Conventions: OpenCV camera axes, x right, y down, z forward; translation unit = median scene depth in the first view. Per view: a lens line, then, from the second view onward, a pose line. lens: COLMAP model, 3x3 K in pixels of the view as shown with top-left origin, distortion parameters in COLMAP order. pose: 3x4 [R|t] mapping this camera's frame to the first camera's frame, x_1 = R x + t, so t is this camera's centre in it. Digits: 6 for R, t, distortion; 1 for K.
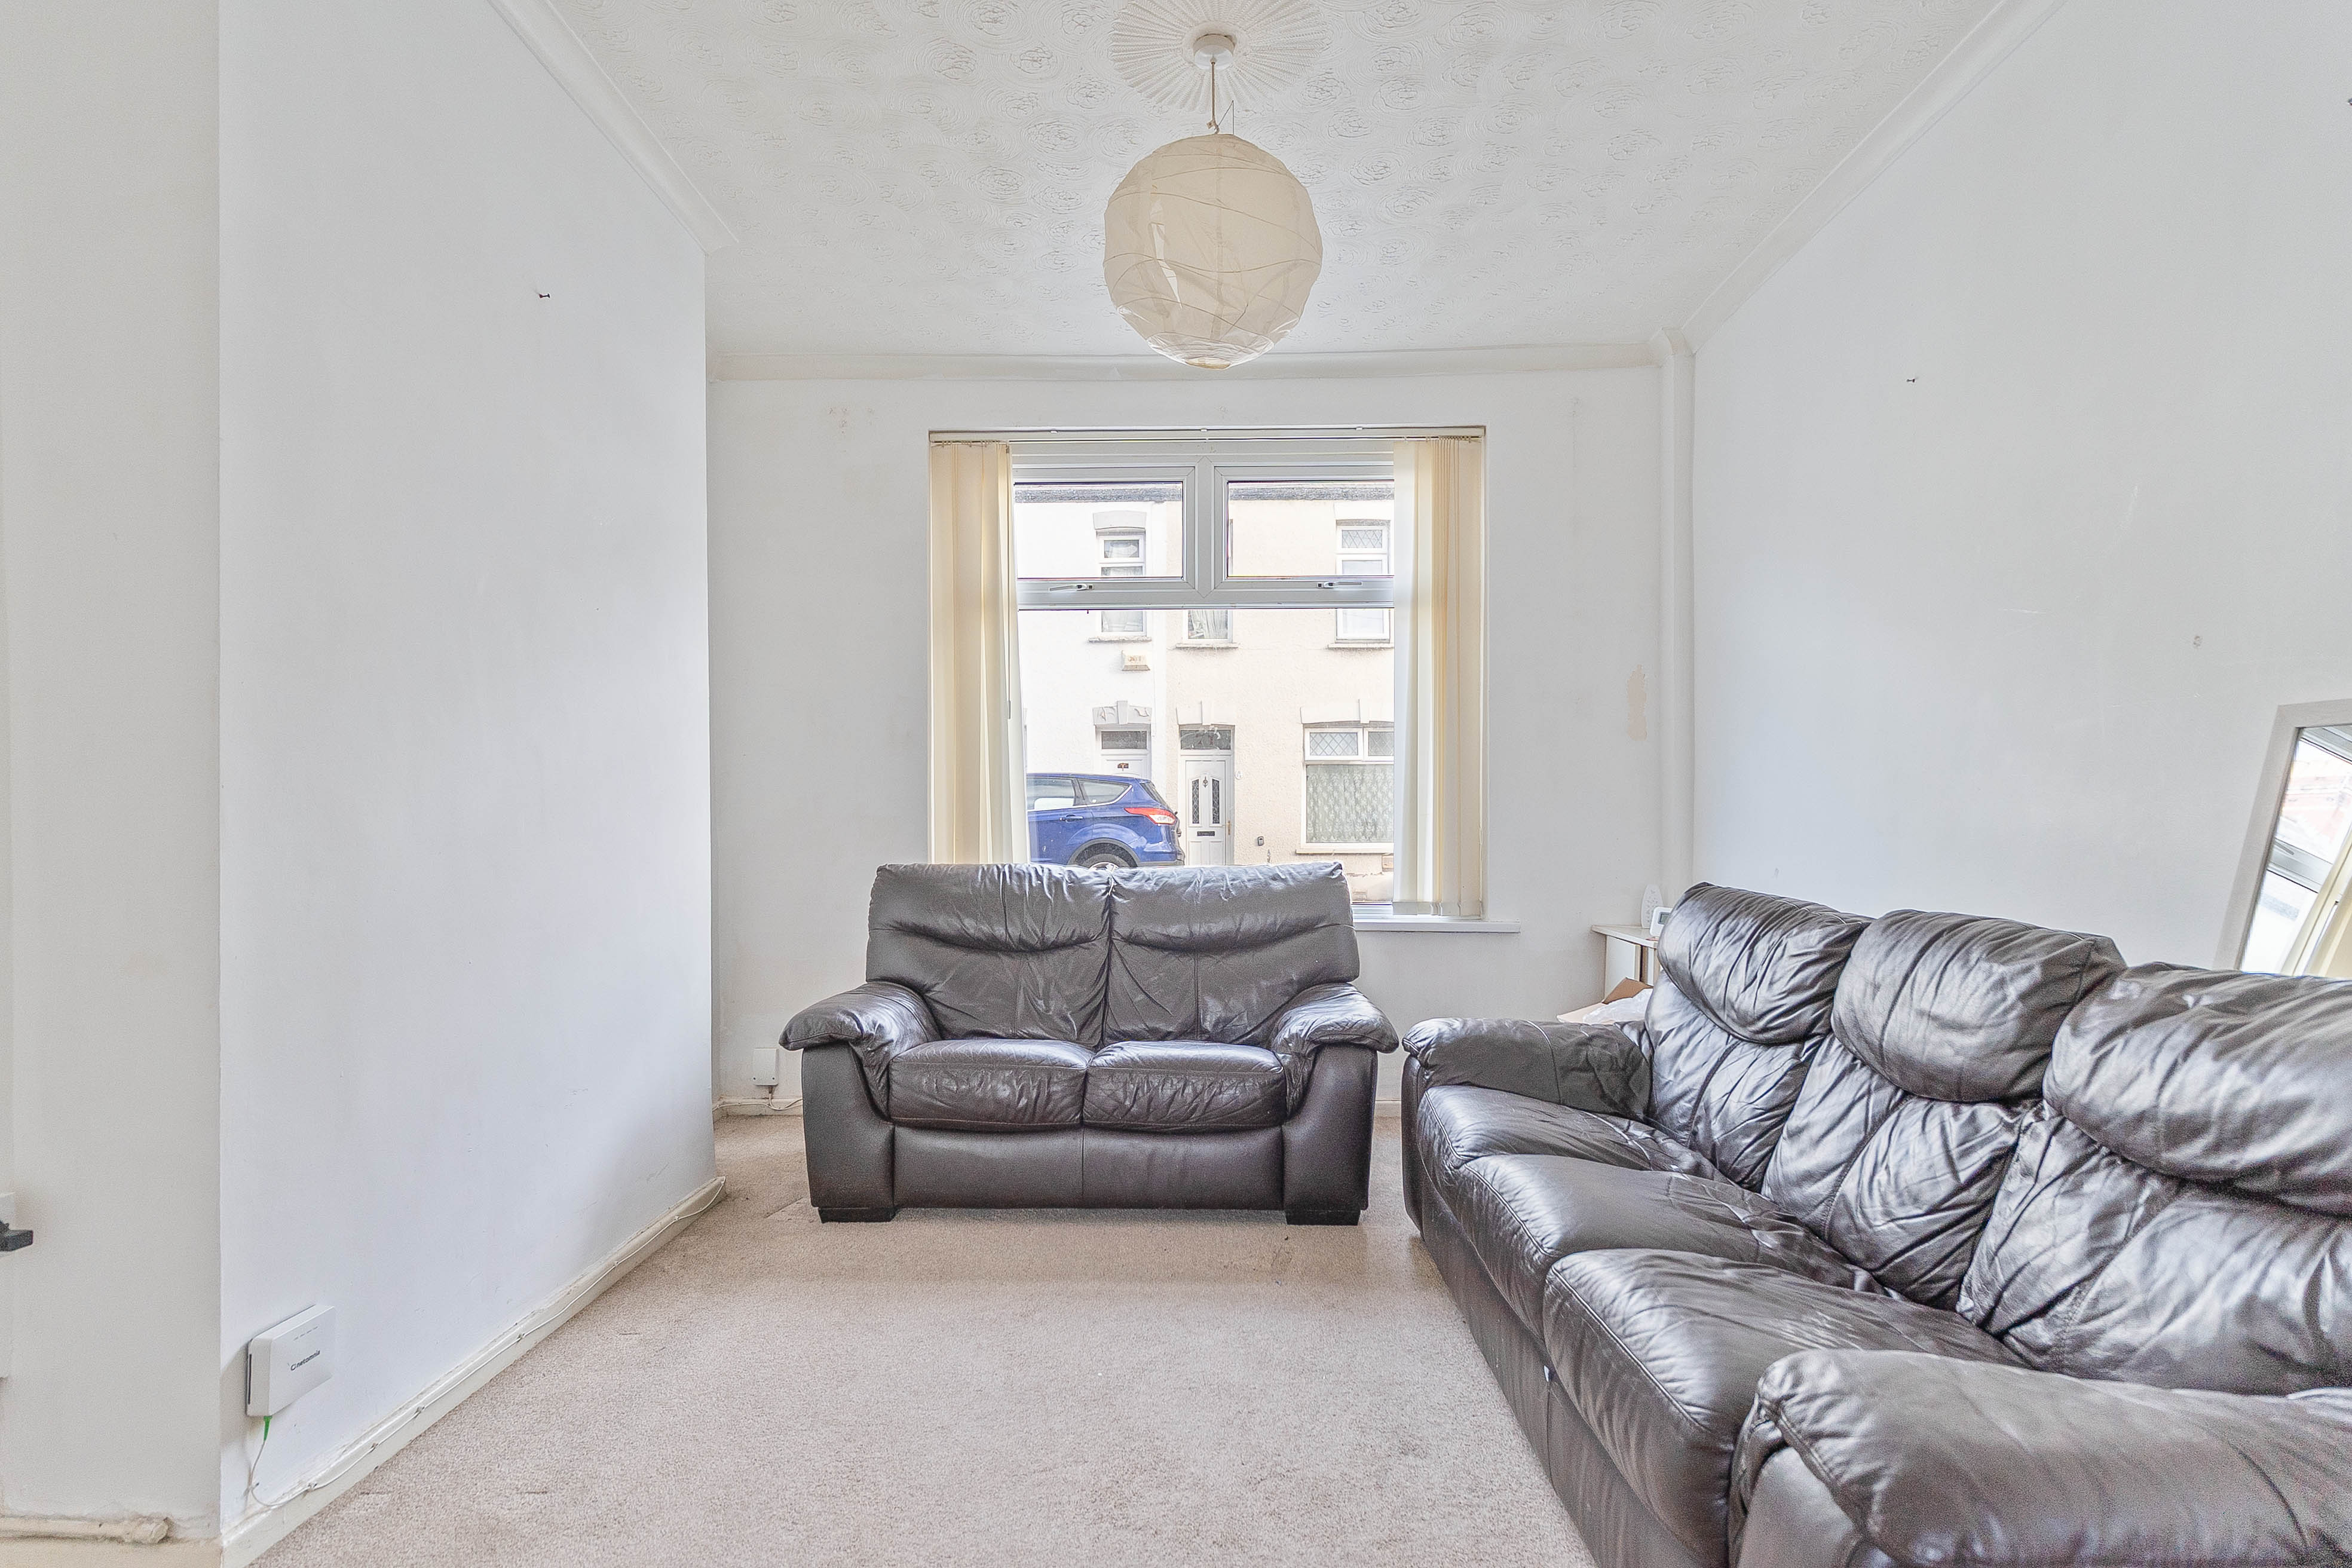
lens RADIAL K [[1148.4, 0, 1173.1], [0, 1148.4, 845.8], [0, 0, 1]] dist [0.015706, 0.000739]
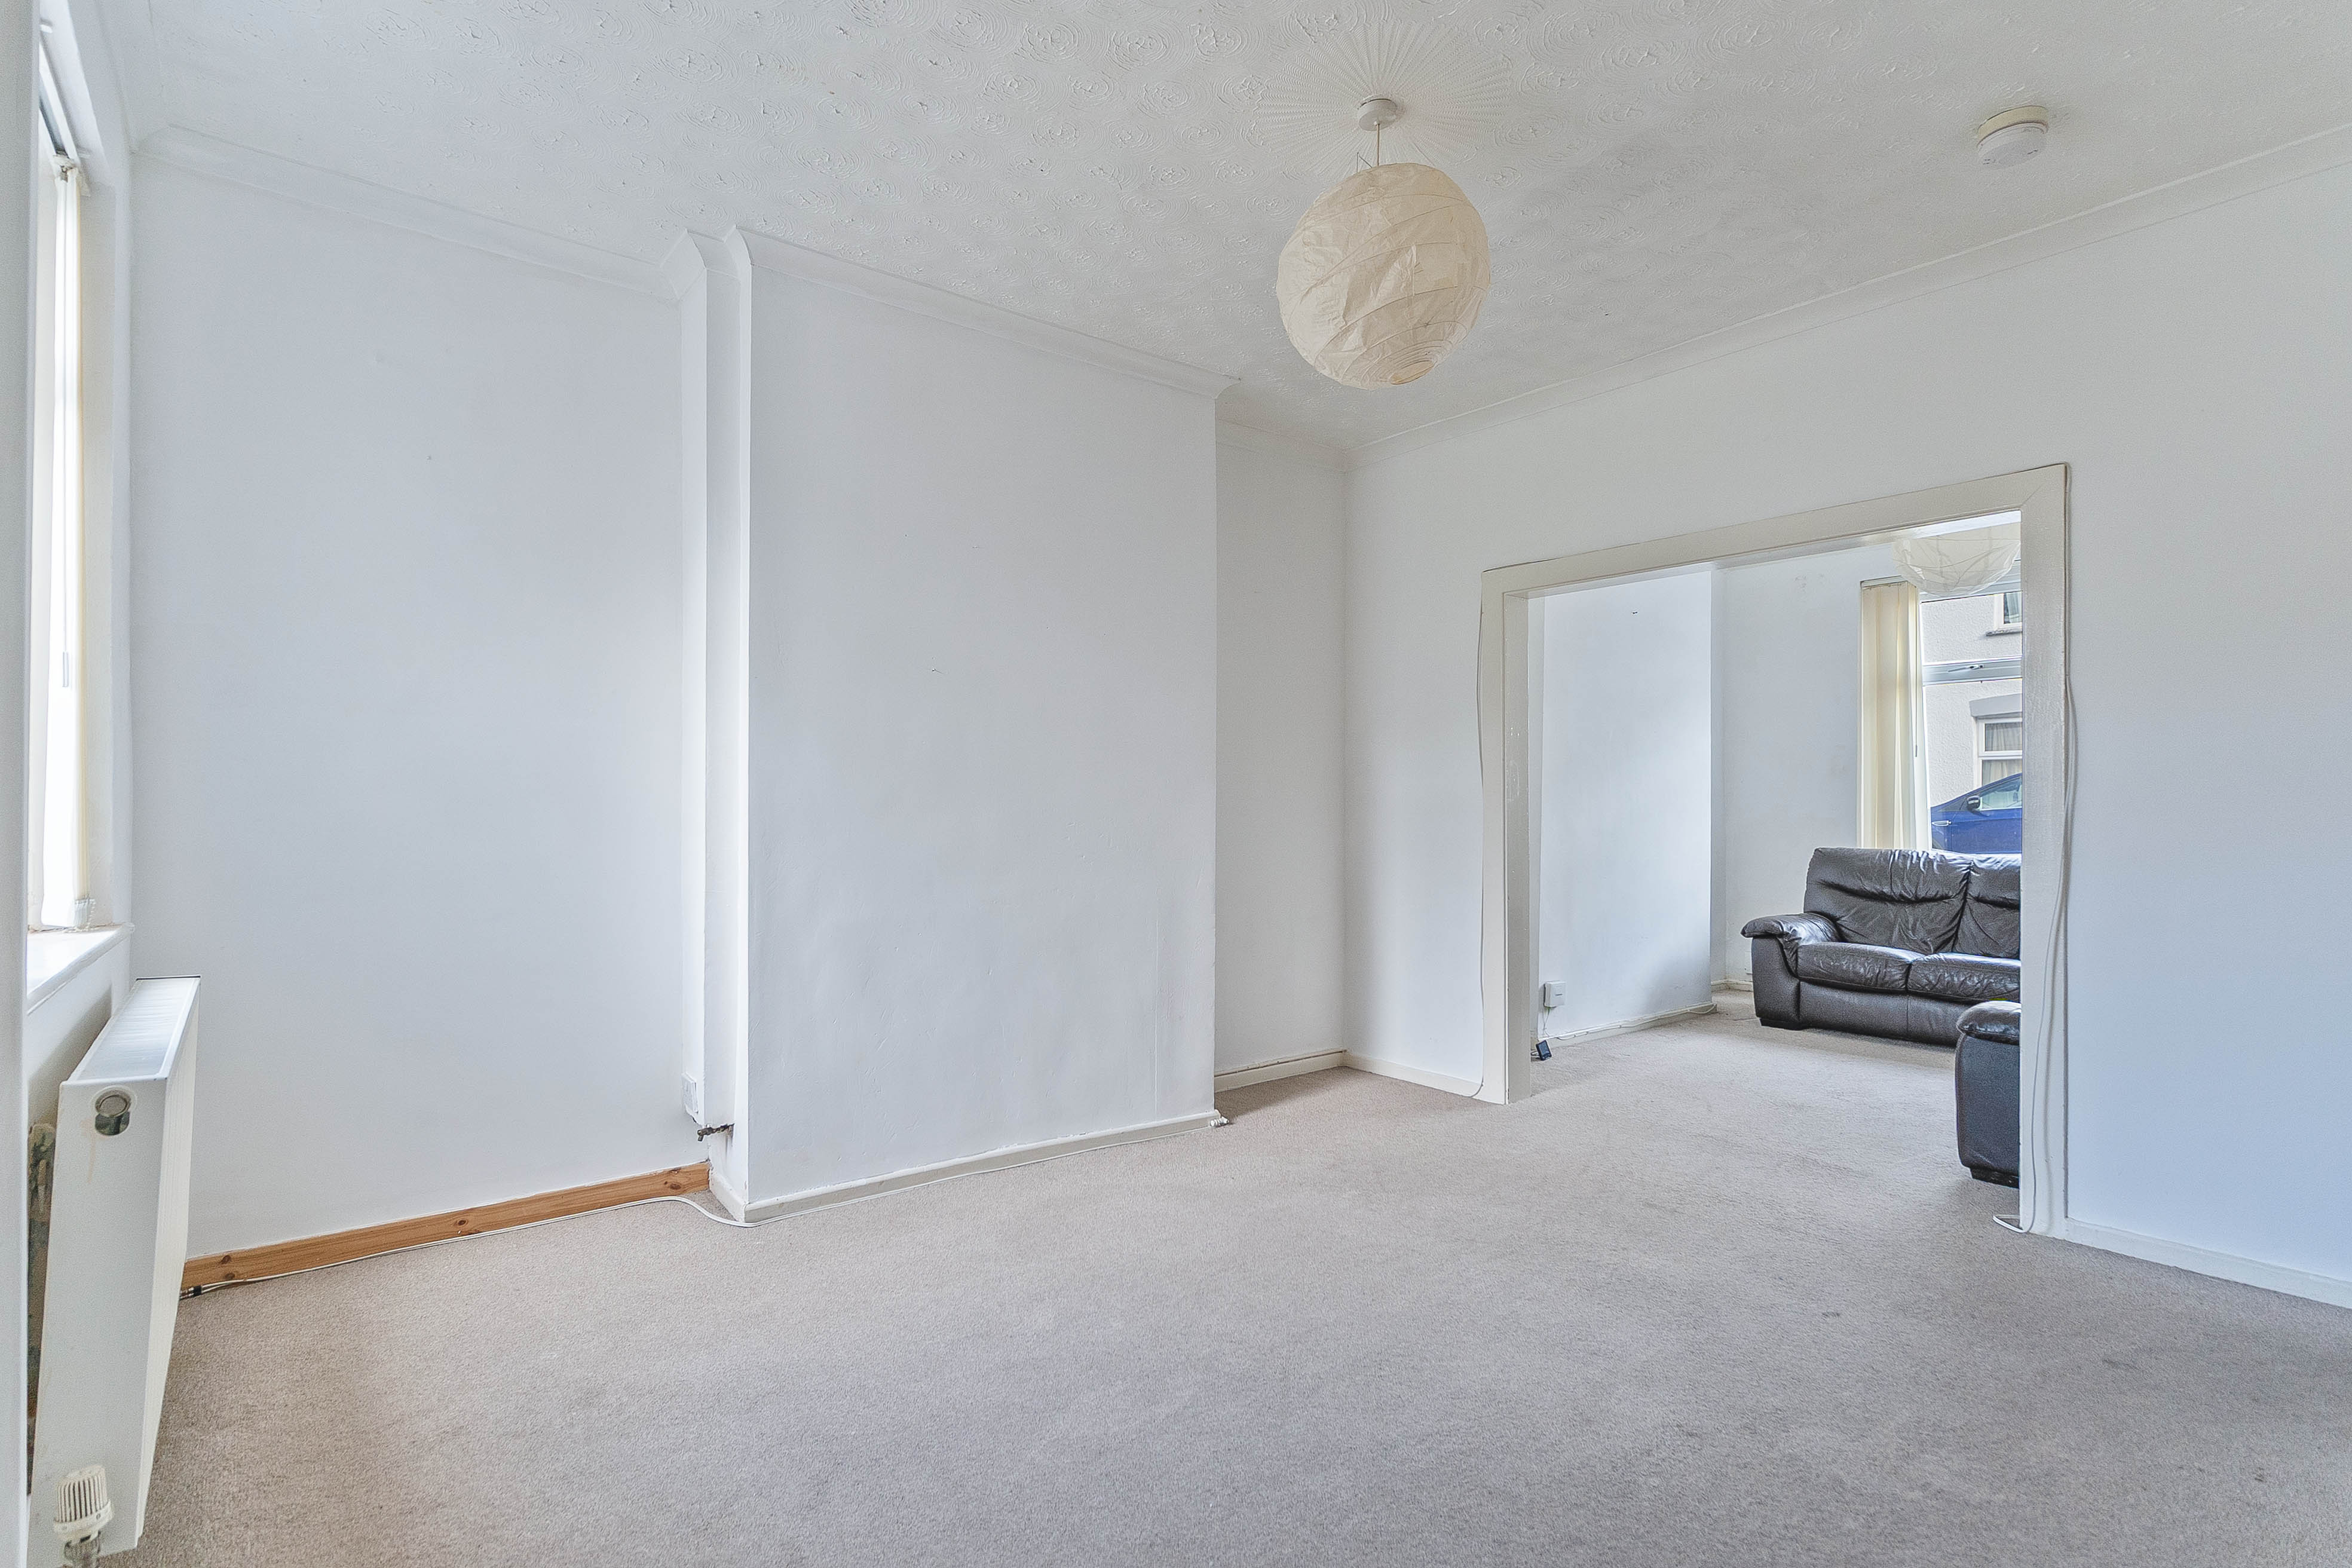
lens RADIAL K [[1148.4, 0, 1173.8], [0, 1148.4, 800.2], [0, 0, 1]] dist [0.015706, 0.000739]
pose [[0.634887, -0.000552, -0.772605, 0.506222], [-0.018207, 0.999711, -0.015676, -0.010382], [0.772390, 0.024019, 0.634694, -0.907084]]
